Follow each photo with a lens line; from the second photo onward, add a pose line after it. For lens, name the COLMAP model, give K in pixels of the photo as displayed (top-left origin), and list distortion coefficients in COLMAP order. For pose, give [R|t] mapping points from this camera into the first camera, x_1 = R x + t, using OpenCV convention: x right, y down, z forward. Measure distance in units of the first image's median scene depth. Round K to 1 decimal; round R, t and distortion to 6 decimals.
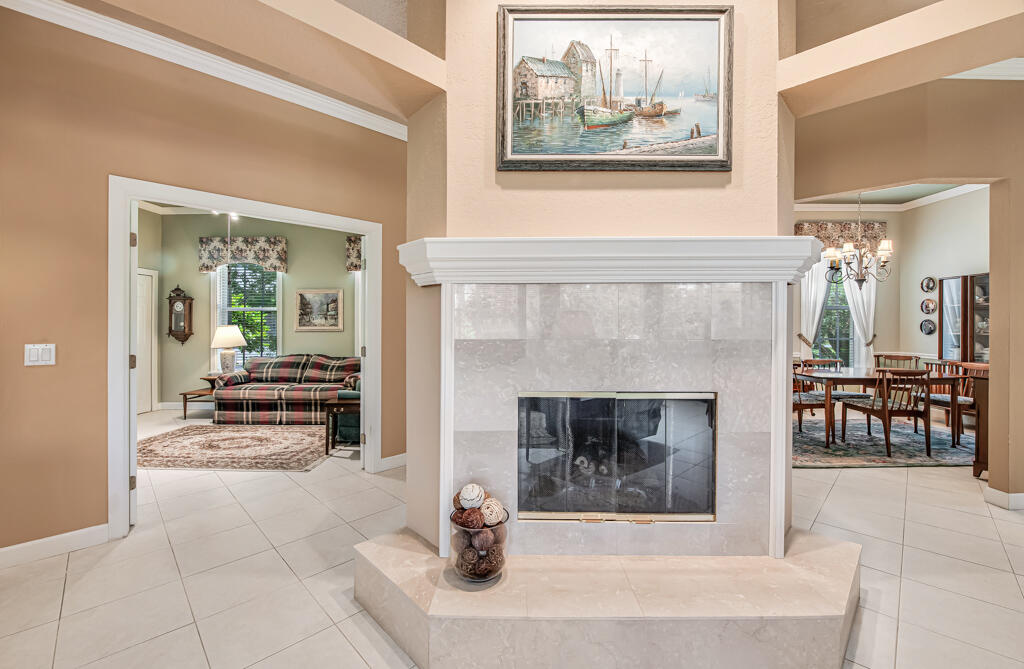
lens RADIAL K [[413.9, 0, 507.5], [0, 413.9, 324.1], [0, 0, 1]] dist [-0.002312, -0.000185]
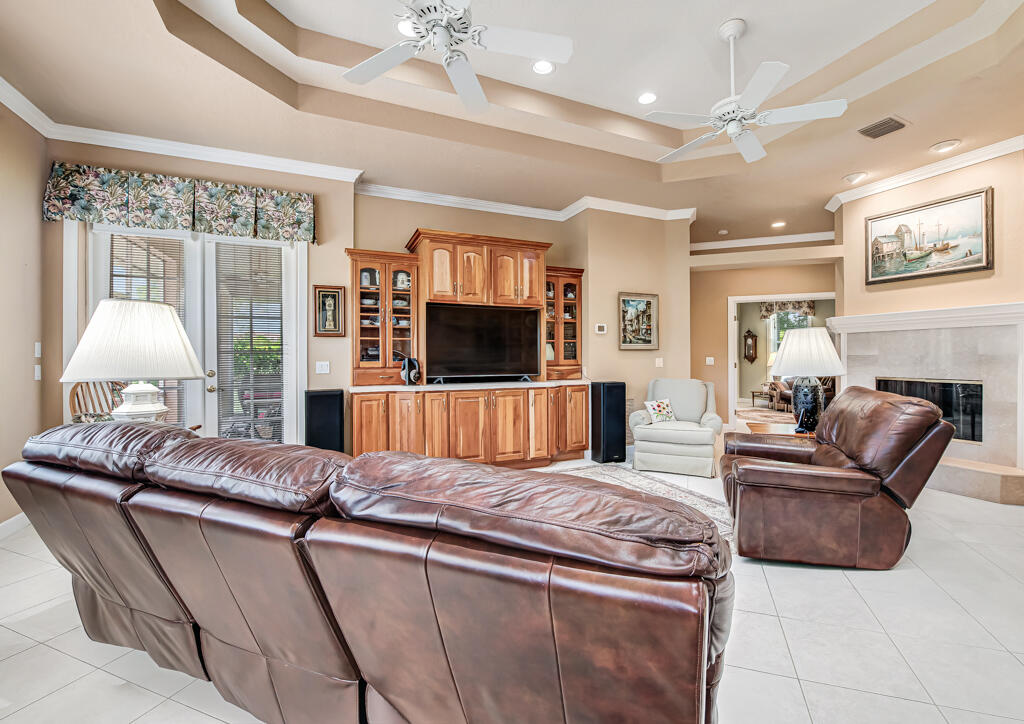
lens RADIAL K [[433.2, 0, 527.8], [0, 433.2, 357.4], [0, 0, 1]] dist [-0.036236, 0.000044]
pose [[0.414052, 0.001142, -0.910253, 1.418862], [0.007365, 0.999962, 0.004605, 0.024721], [0.910224, -0.008611, 0.414027, -1.843056]]
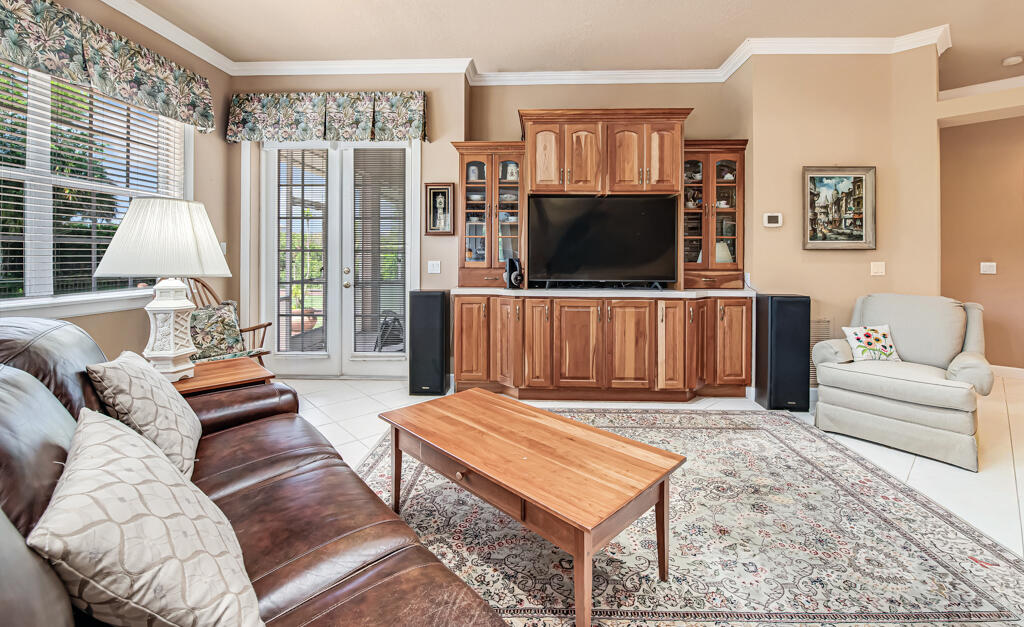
lens RADIAL K [[424.3, 0, 526.5], [0, 424.3, 258.0], [0, 0, 1]] dist [-0.027340, -0.000028]
pose [[-0.047979, 0.002407, -0.998845, 0.951991], [-0.000971, 0.999997, 0.002457, 0.029744], [0.998848, 0.001087, -0.047976, -1.123917]]
